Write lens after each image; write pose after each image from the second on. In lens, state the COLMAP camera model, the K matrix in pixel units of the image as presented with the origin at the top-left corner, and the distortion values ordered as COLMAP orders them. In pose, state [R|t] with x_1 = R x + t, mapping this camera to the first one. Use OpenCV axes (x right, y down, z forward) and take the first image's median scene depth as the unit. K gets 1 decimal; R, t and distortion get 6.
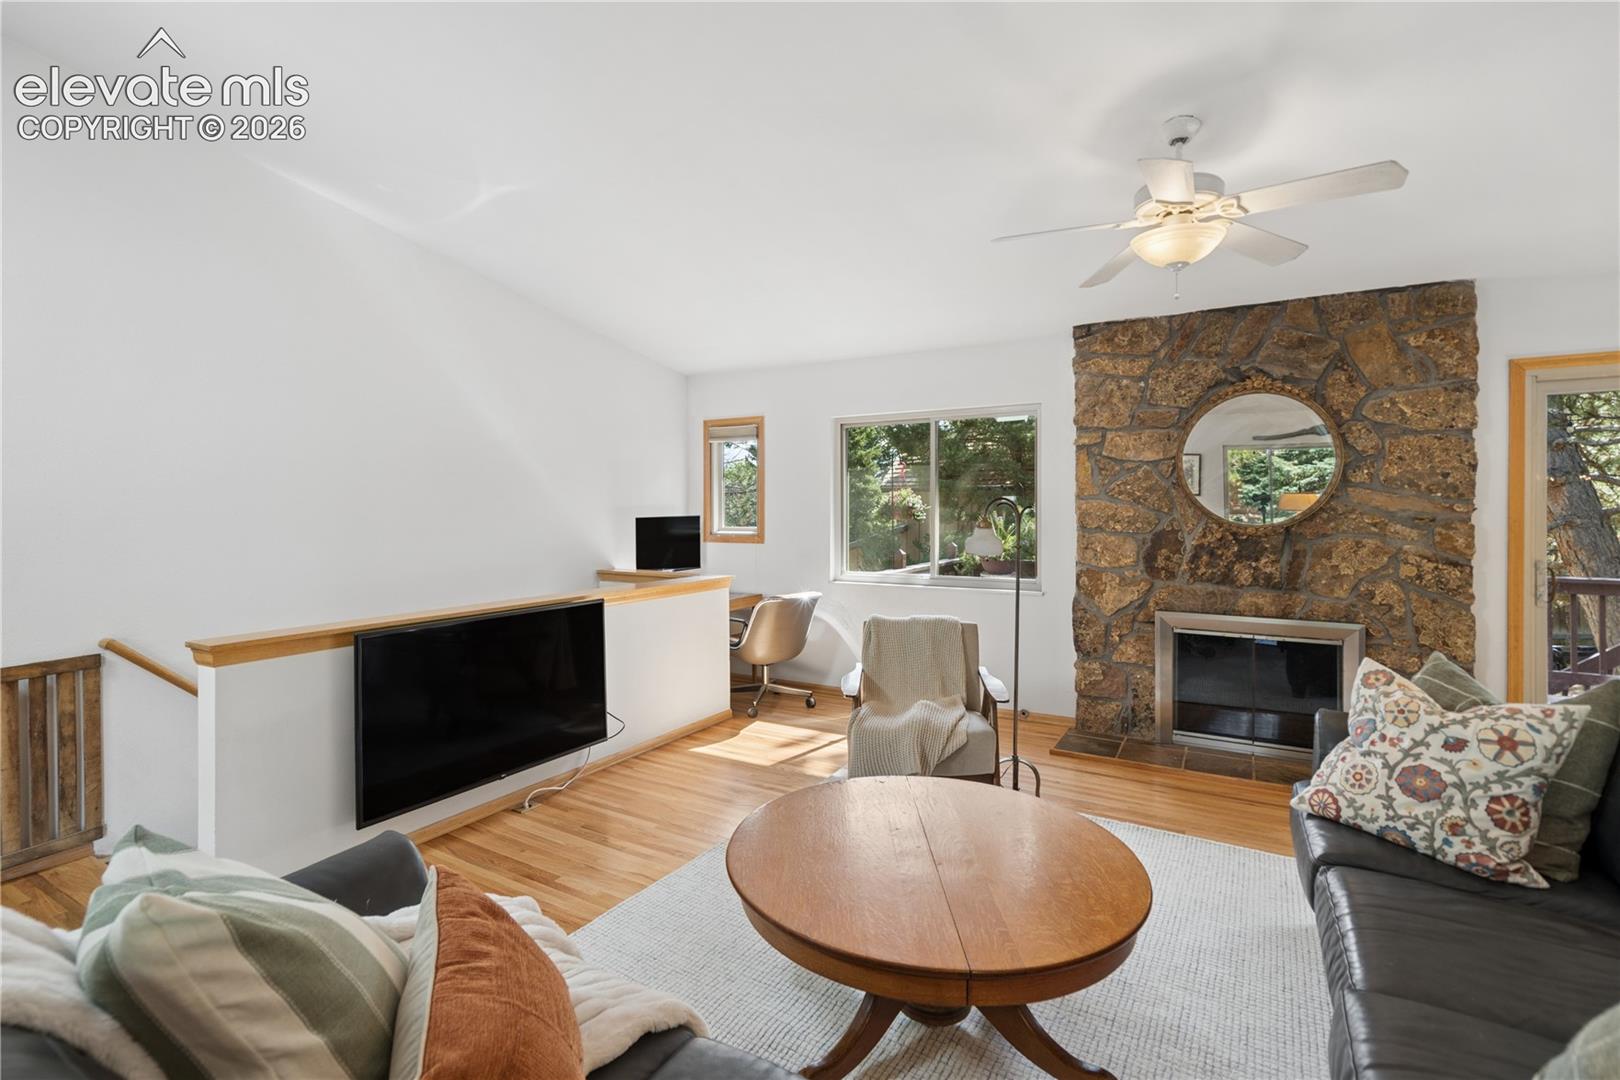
lens RADIAL K [[739.8, 0, 799.3], [0, 739.8, 515.7], [0, 0, 1]] dist [0.001289, 0.000833]
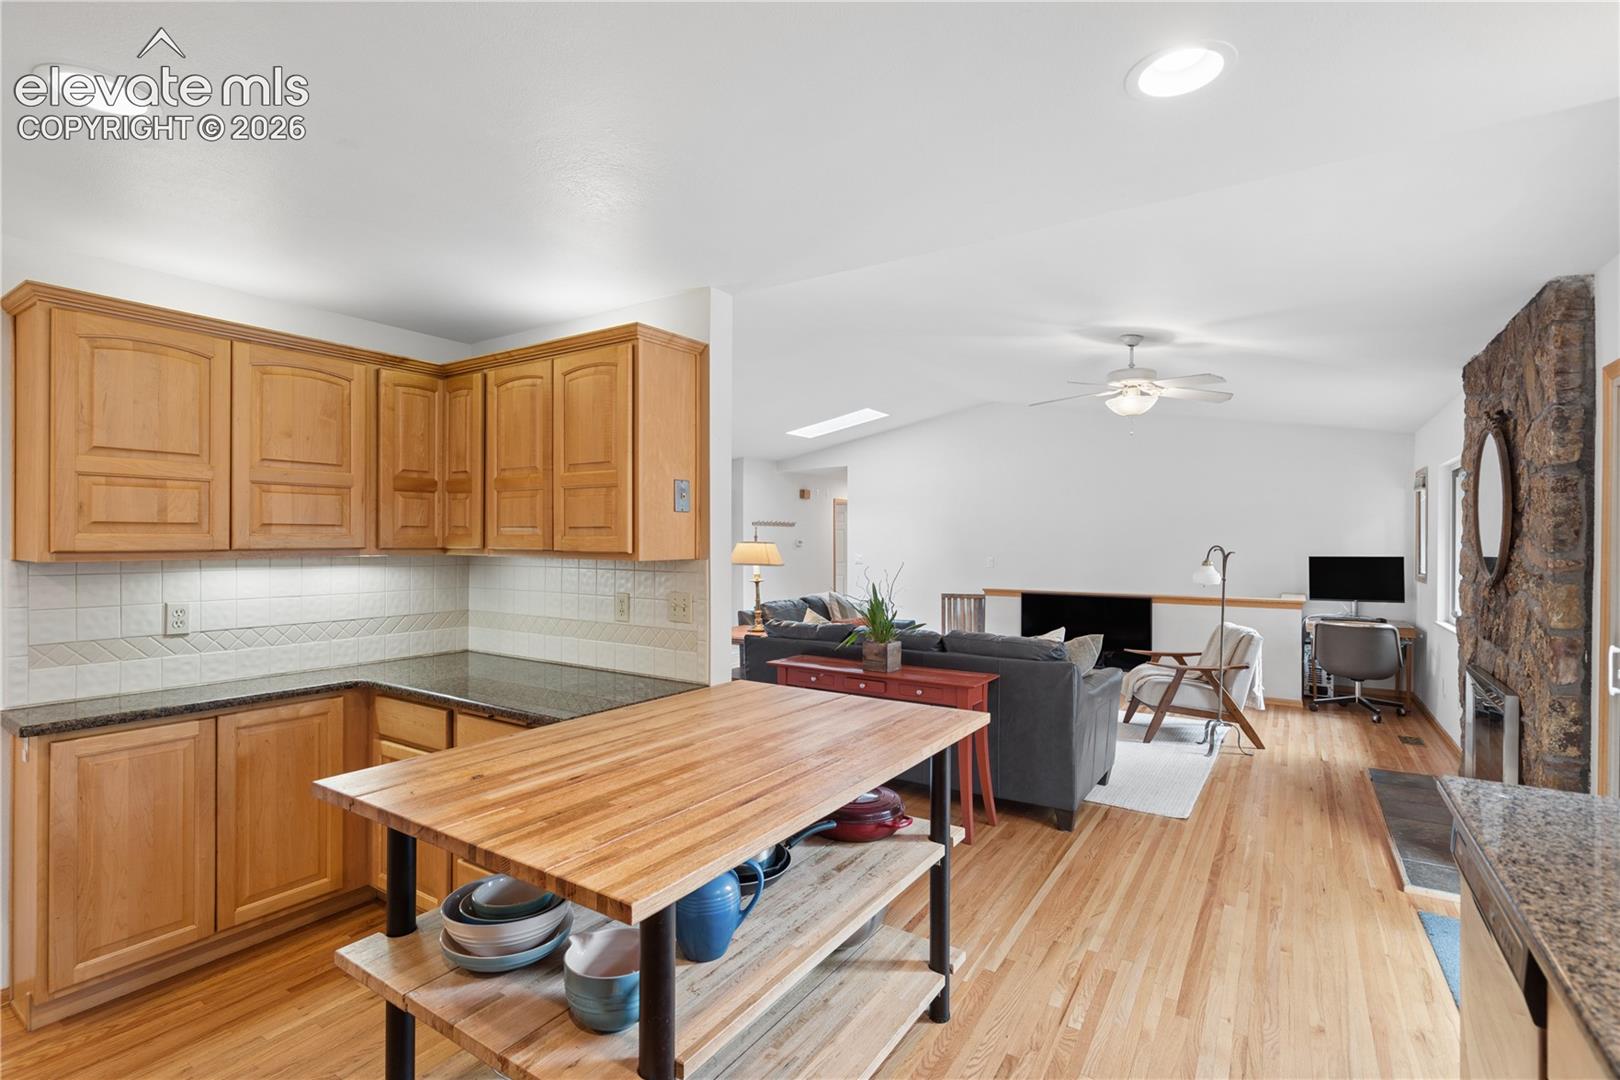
lens RADIAL K [[752.8, 0, 810.0], [0, 752.8, 540.0], [0, 0, 1]] dist [-0.001748, -0.000160]
pose [[-0.039820, 0.000909, -0.999206, 1.647547], [-0.012158, 0.999925, 0.001394, -0.024943], [0.999133, 0.012204, -0.039806, 0.223945]]
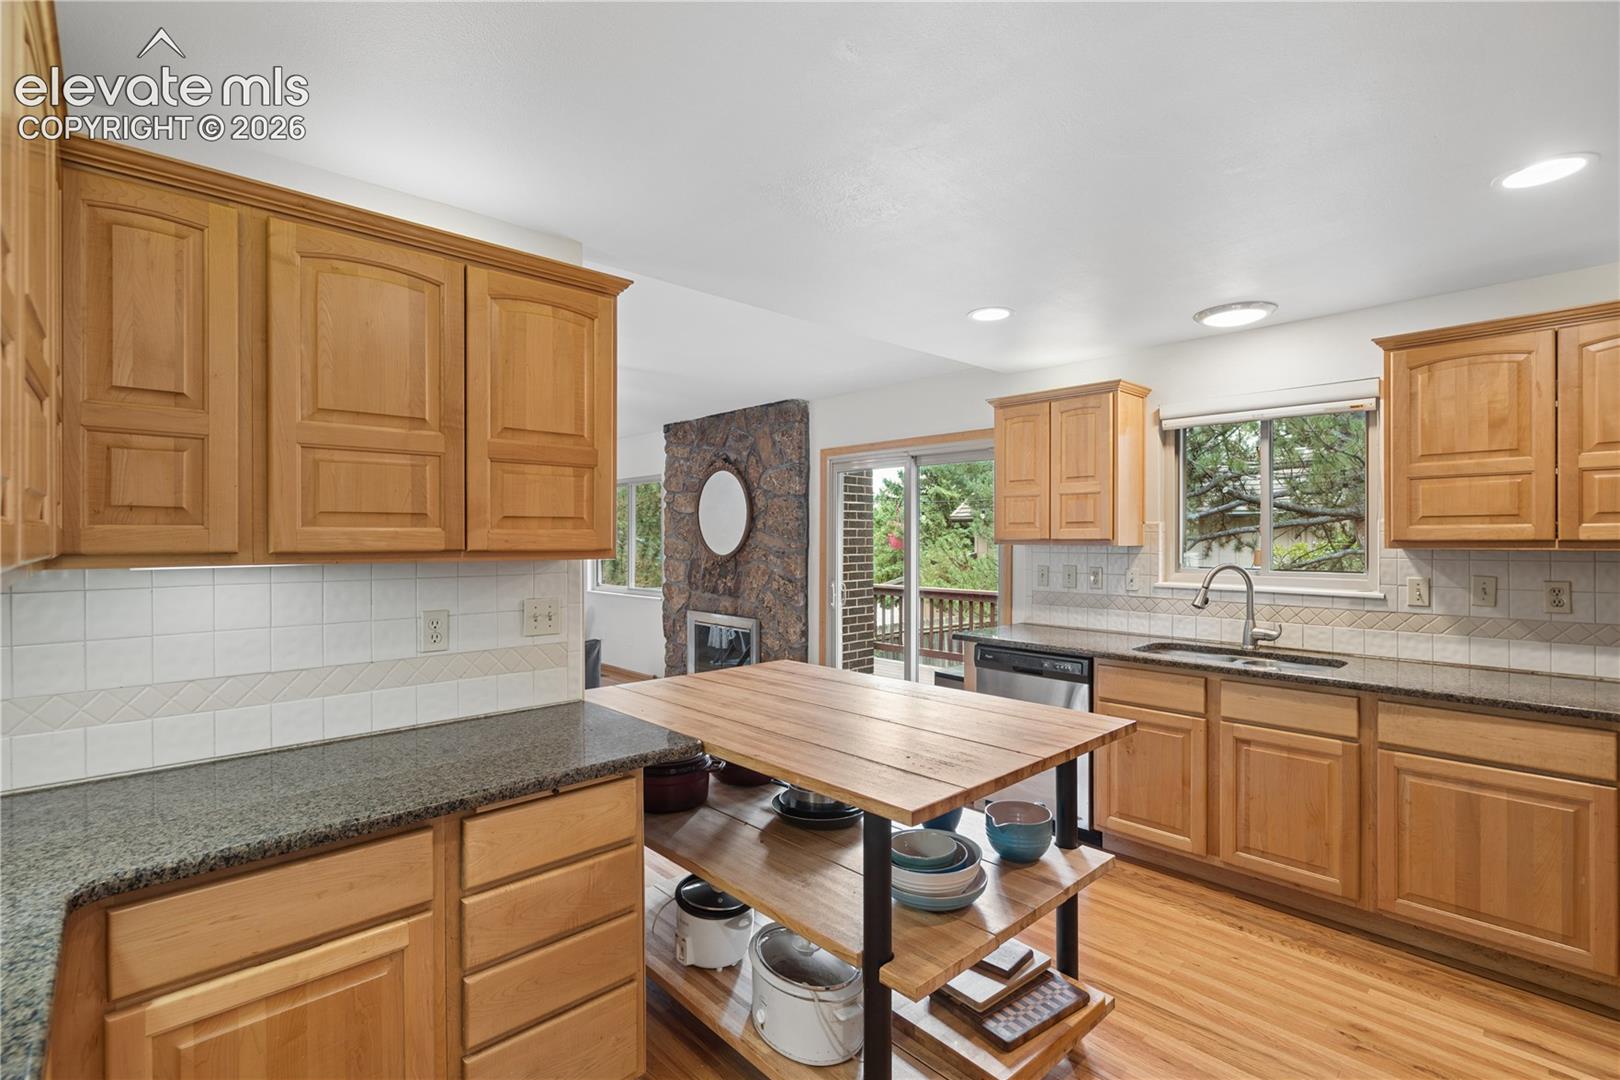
lens RADIAL K [[738.1, 0, 804.8], [0, 738.1, 536.5], [0, 0, 1]] dist [0.000365, 0.000309]
pose [[0.960310, -0.000679, -0.278934, 1.273887], [-0.001107, 0.999980, -0.006244, -0.017427], [0.278933, 0.006305, 0.960290, -0.459669]]
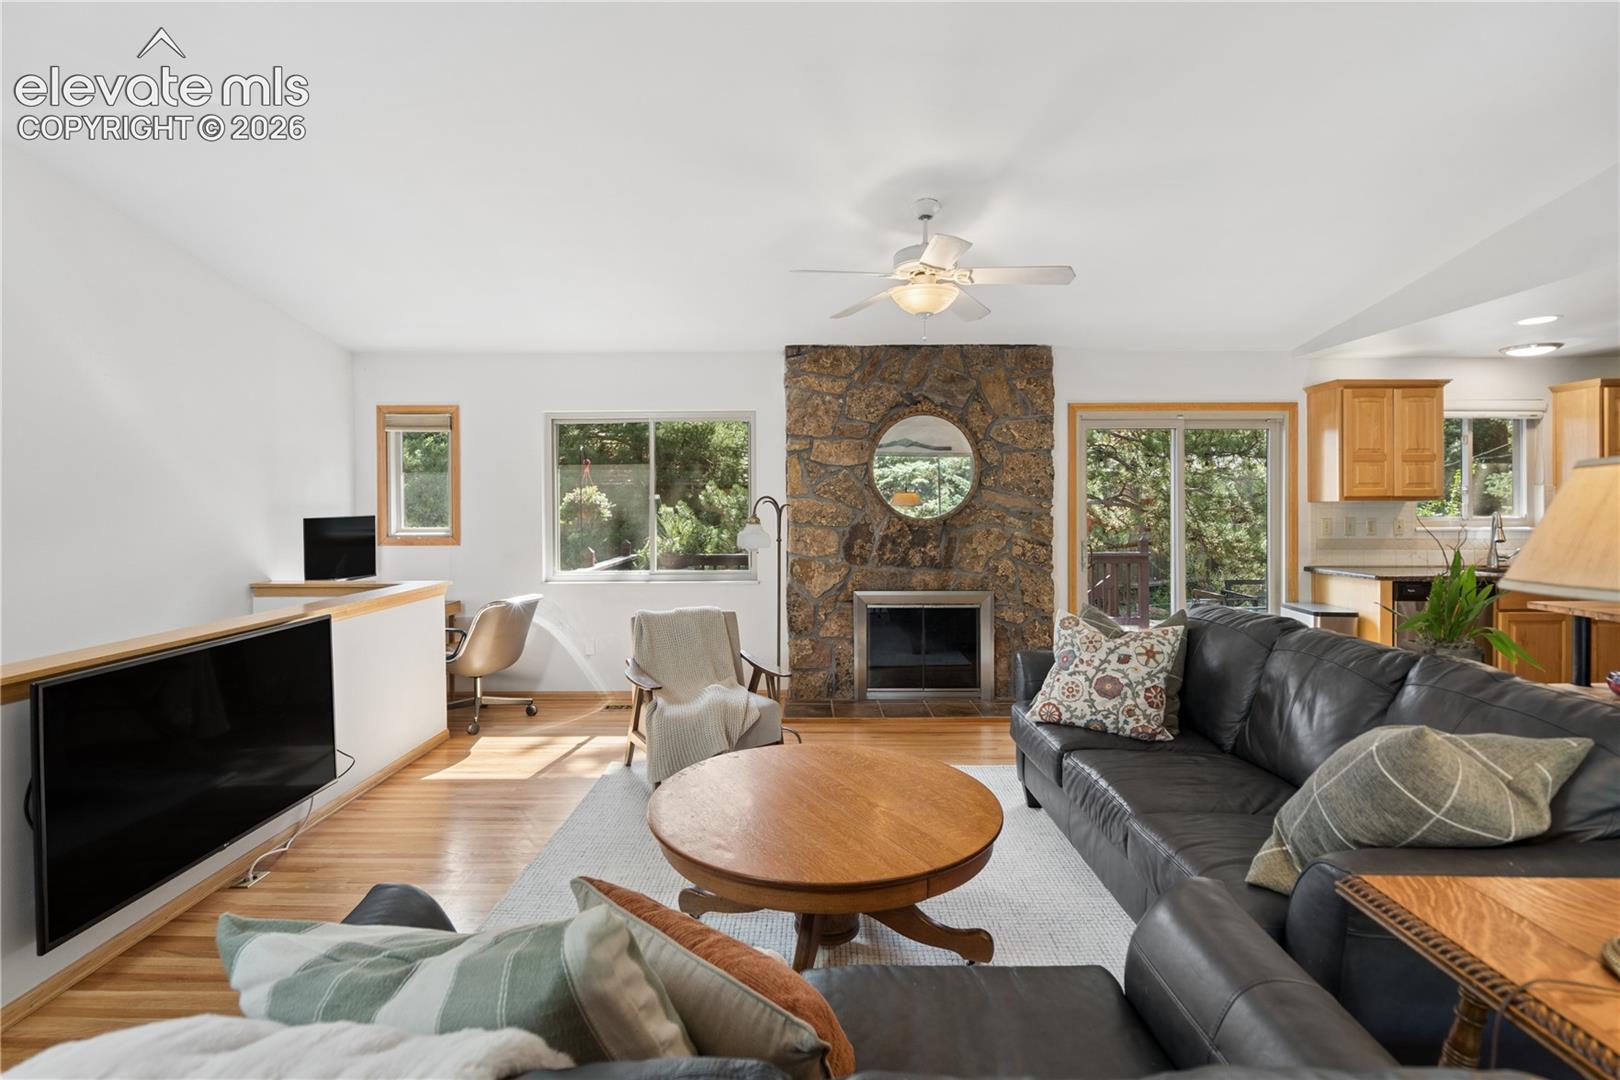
lens RADIAL K [[738.7, 0, 806.3], [0, 738.7, 513.1], [0, 0, 1]] dist [-0.002336, 0.000544]
pose [[0.864081, -0.006697, 0.503308, -0.207613], [0.006854, 0.999975, 0.001539, -0.000053], [-0.503306, 0.002120, 0.864106, 0.004286]]
